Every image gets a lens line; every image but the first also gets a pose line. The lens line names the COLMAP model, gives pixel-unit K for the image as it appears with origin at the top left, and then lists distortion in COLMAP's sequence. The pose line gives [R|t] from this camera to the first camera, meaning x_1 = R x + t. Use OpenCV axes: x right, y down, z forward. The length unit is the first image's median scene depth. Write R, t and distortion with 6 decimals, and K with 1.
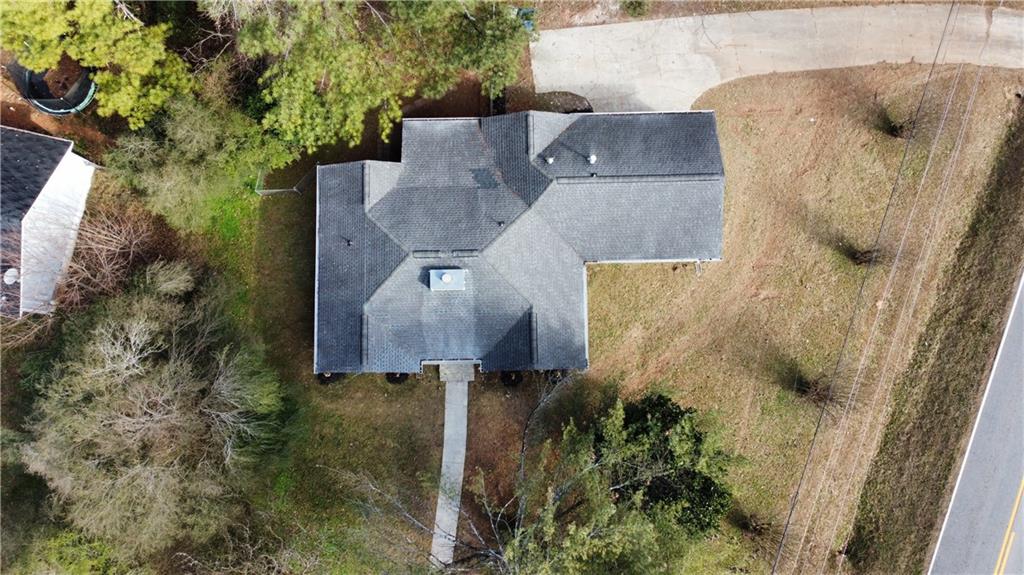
lens RADIAL K [[760.4, 0, 512.0], [0, 760.4, 287.5], [0, 0, 1]] dist [0.051008, -0.060455]
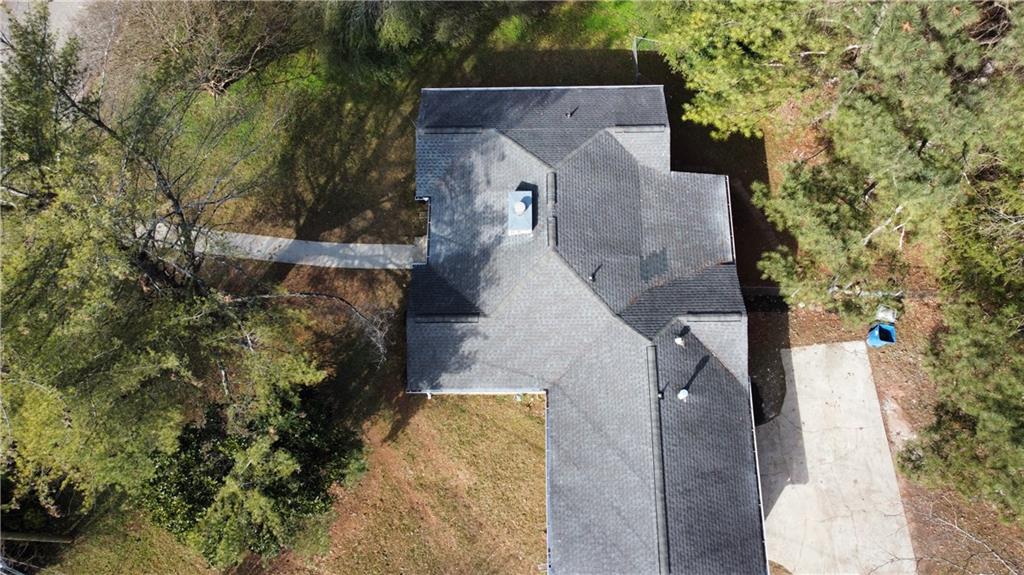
lens RADIAL K [[760.4, 0, 512.0], [0, 760.4, 287.5], [0, 0, 1]] dist [0.051008, -0.060455]
pose [[-0.016949, 0.952169, -0.305101, 0.231651], [-0.989315, 0.028222, 0.143034, -0.111381], [0.144804, 0.304266, 0.941517, 0.245959]]
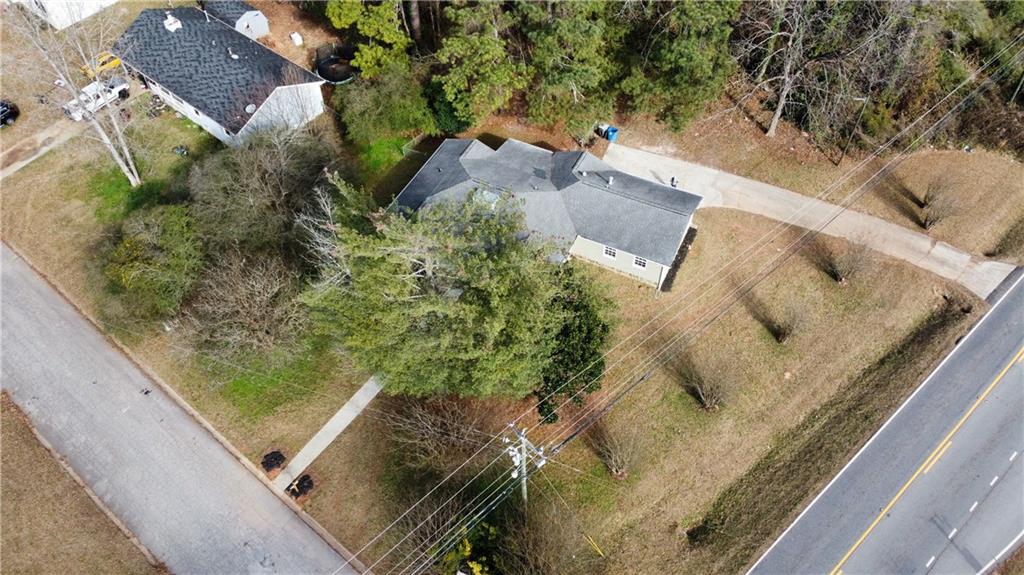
lens RADIAL K [[760.4, 0, 512.0], [0, 760.4, 287.5], [0, 0, 1]] dist [0.051008, -0.060455]
pose [[0.889594, 0.362075, -0.278433, 0.414319], [-0.454888, 0.757352, -0.468503, 0.754137], [0.041238, 0.543433, 0.838439, -0.129020]]
